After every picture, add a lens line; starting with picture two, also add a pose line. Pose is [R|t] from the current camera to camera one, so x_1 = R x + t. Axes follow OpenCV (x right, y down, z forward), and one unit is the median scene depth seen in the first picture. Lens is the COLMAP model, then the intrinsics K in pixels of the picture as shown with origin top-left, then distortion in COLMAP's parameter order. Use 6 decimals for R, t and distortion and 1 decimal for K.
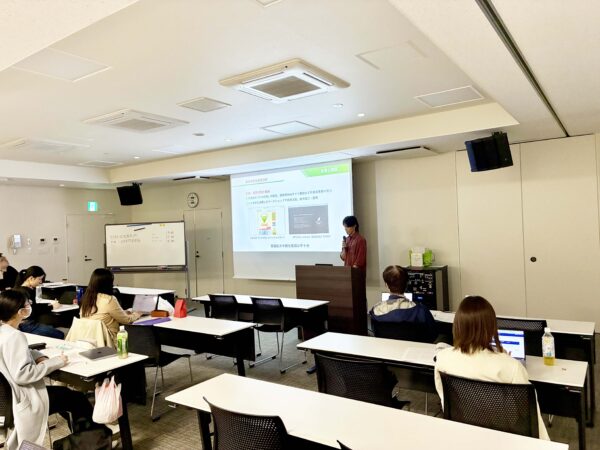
lens RADIAL K [[448.5, 0, 300.0], [0, 448.5, 225.0], [0, 0, 1]] dist [0.030779, -0.000186]
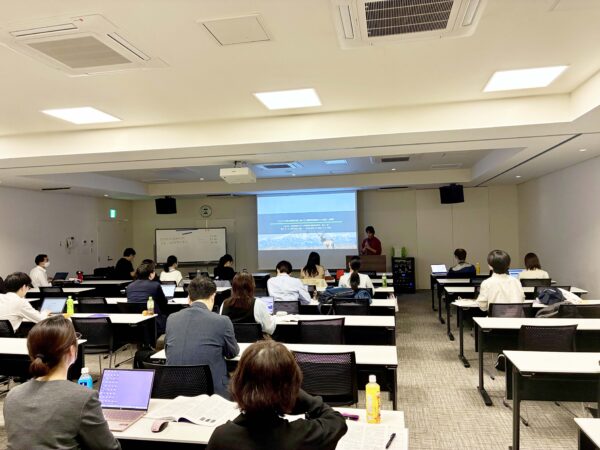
lens RADIAL K [[448.5, 0, 300.0], [0, 448.5, 225.0], [0, 0, 1]] dist [0.030779, -0.000186]
pose [[0.911256, 0.022387, 0.411231, -0.586979], [-0.010575, 0.999464, -0.030977, 0.022017], [-0.411704, 0.023880, 0.911005, -0.291974]]
